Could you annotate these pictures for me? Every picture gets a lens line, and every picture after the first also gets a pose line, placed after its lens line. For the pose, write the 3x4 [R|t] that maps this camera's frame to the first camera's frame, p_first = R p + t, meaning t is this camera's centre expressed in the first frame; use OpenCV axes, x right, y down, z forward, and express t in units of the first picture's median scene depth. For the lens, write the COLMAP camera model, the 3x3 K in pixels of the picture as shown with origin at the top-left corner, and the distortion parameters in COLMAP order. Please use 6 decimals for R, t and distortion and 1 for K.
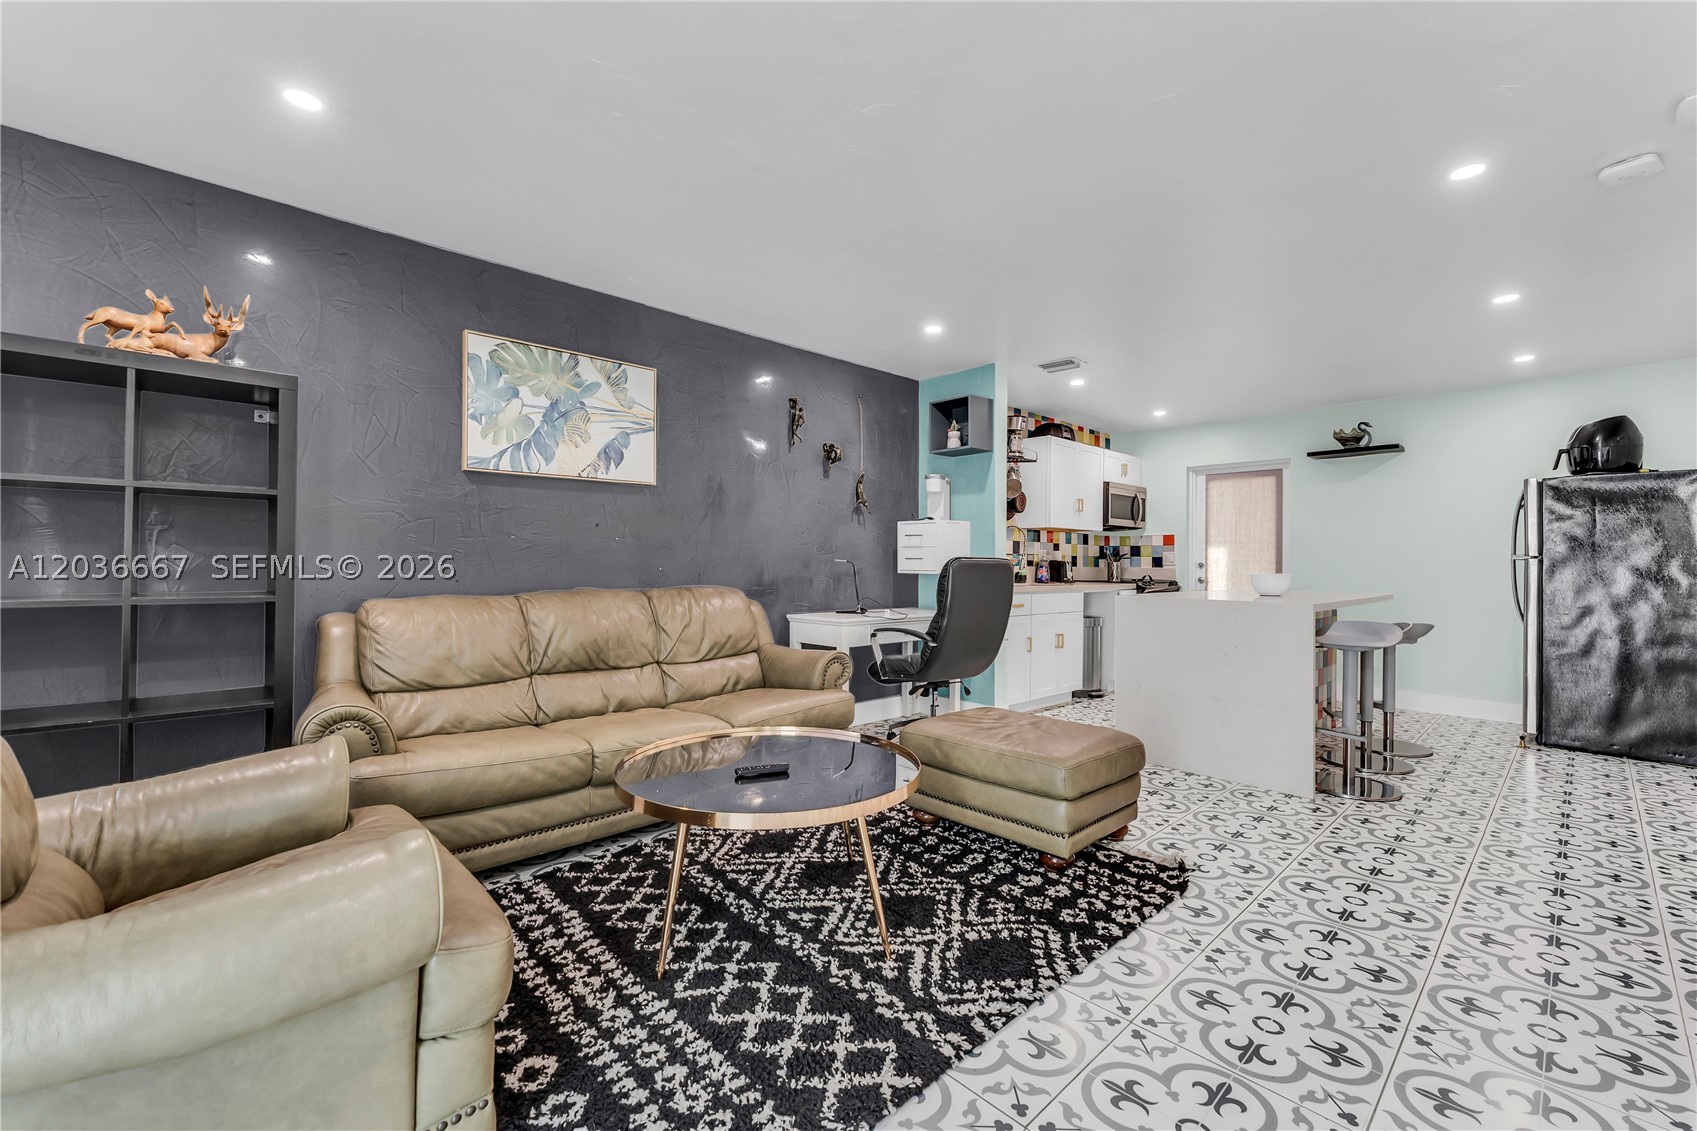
lens RADIAL K [[694.4, 0, 844.0], [0, 694.4, 566.4], [0, 0, 1]] dist [-0.001612, 0.000508]
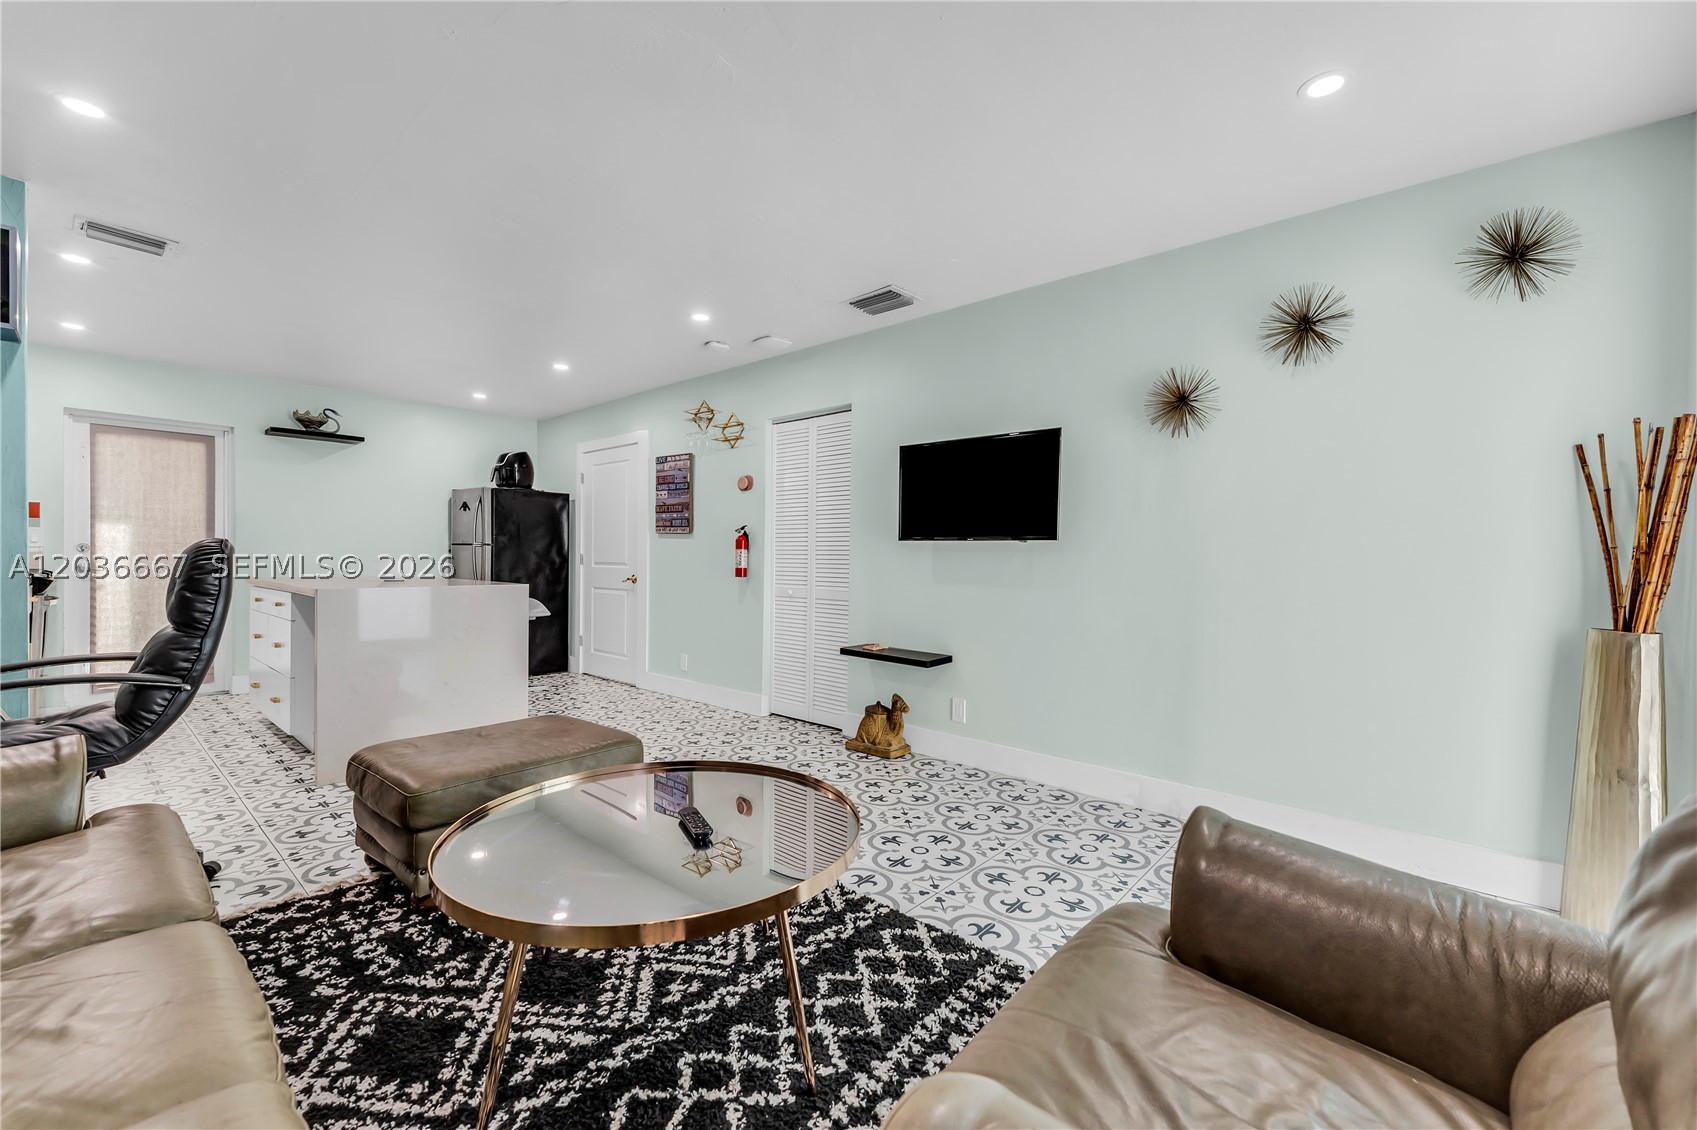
lens RADIAL K [[694.4, 0, 843.8], [0, 694.4, 558.0], [0, 0, 1]] dist [-0.001612, 0.000508]
pose [[-0.096599, -0.008904, 0.995284, -0.908281], [-0.006785, 0.999943, 0.008287, -0.006515], [-0.995300, -0.005953, -0.096654, 0.919058]]
